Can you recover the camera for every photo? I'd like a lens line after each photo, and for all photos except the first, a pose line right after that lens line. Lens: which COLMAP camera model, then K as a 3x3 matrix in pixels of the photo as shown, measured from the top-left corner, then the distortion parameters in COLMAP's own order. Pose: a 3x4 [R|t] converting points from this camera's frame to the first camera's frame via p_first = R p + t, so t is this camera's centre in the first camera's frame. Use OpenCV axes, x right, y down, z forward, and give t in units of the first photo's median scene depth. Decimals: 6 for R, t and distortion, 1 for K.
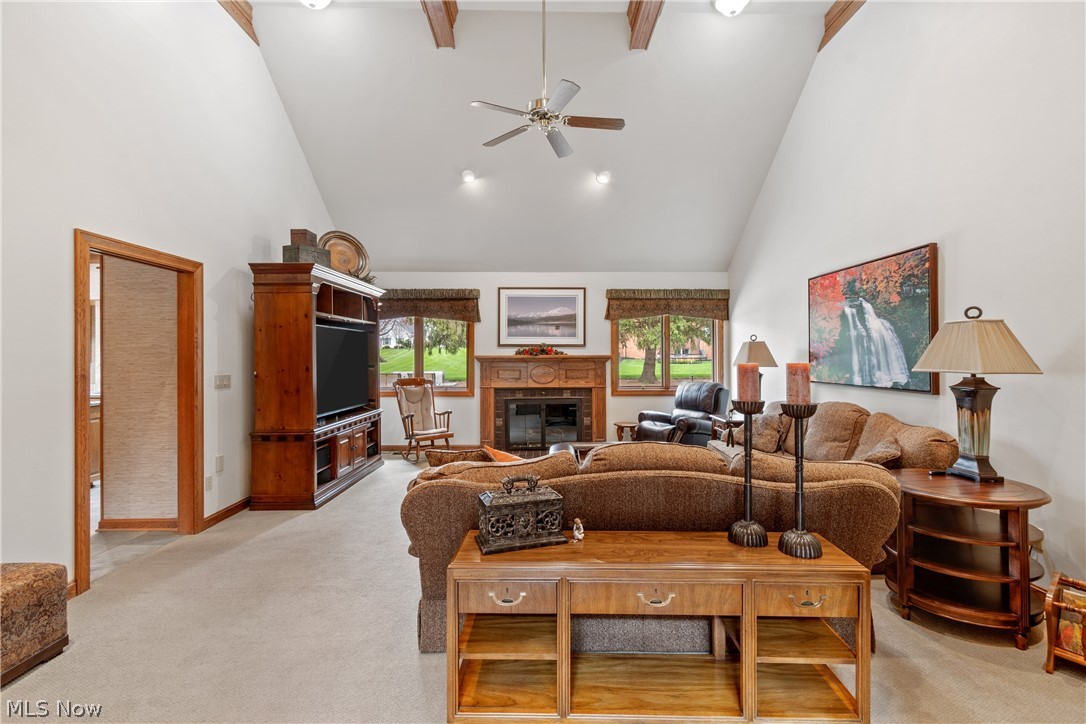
lens RADIAL K [[495.0, 0, 544.9], [0, 495.0, 359.7], [0, 0, 1]] dist [0.002195, -0.001891]
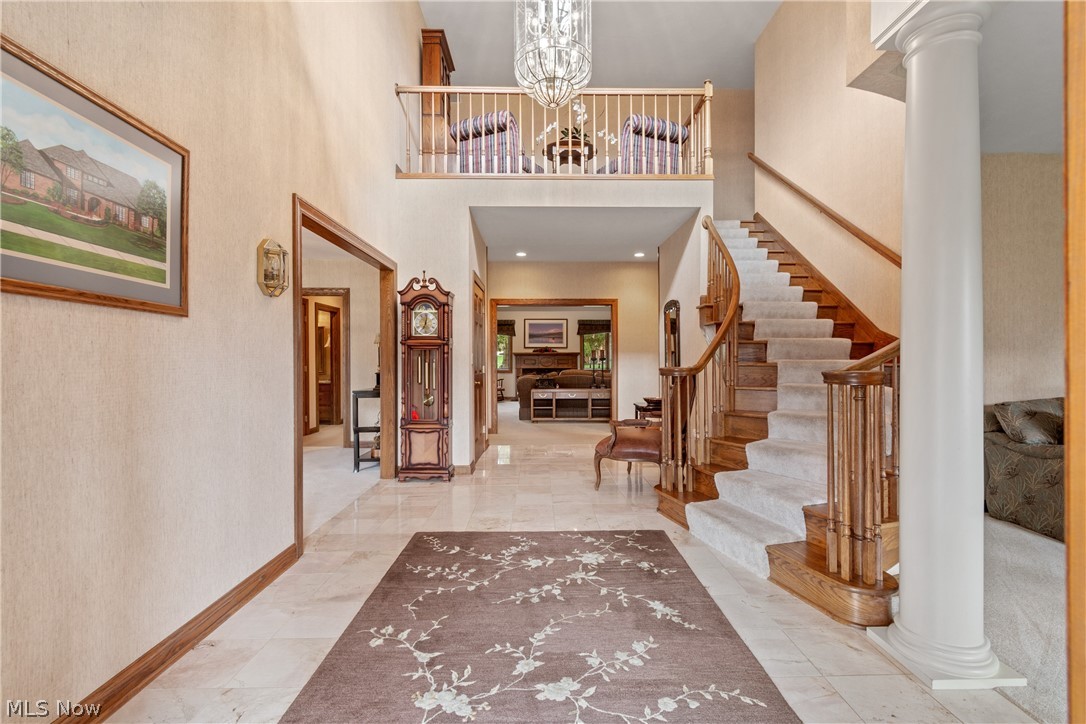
lens RADIAL K [[495.0, 0, 543.8], [0, 495.0, 356.9], [0, 0, 1]] dist [0.002195, -0.001891]
pose [[0.999992, 0.000714, 0.004022, -0.038104], [-0.000666, 0.999929, -0.011865, 0.058163], [-0.004030, 0.011862, 0.999922, -1.774694]]
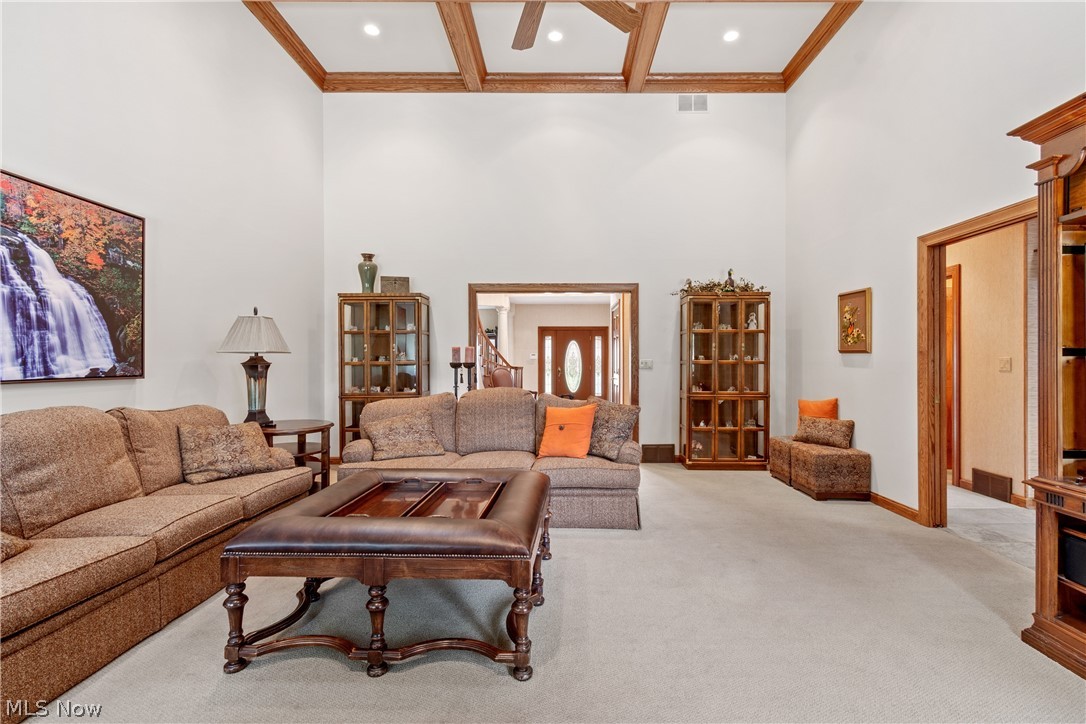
lens RADIAL K [[495.0, 0, 549.6], [0, 495.0, 363.7], [0, 0, 1]] dist [0.002195, -0.001891]
pose [[-0.999500, 0.004899, 0.031226, -0.020066], [0.005303, 0.999903, 0.012872, 0.028542], [-0.031160, 0.013032, -0.999429, 1.584954]]
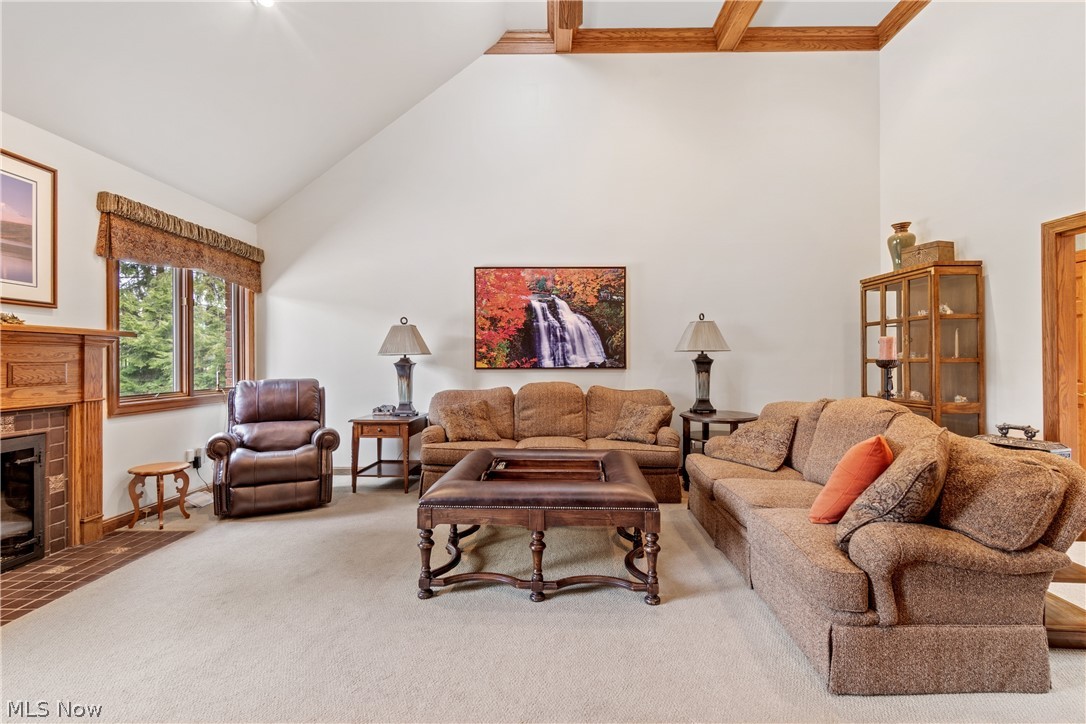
lens RADIAL K [[495.0, 0, 548.1], [0, 495.0, 357.8], [0, 0, 1]] dist [0.002195, -0.001891]
pose [[0.024506, 0.008302, 0.999665, -0.575389], [0.007346, 0.999937, -0.008484, 0.039143], [-0.999673, 0.007551, 0.024444, 0.985524]]
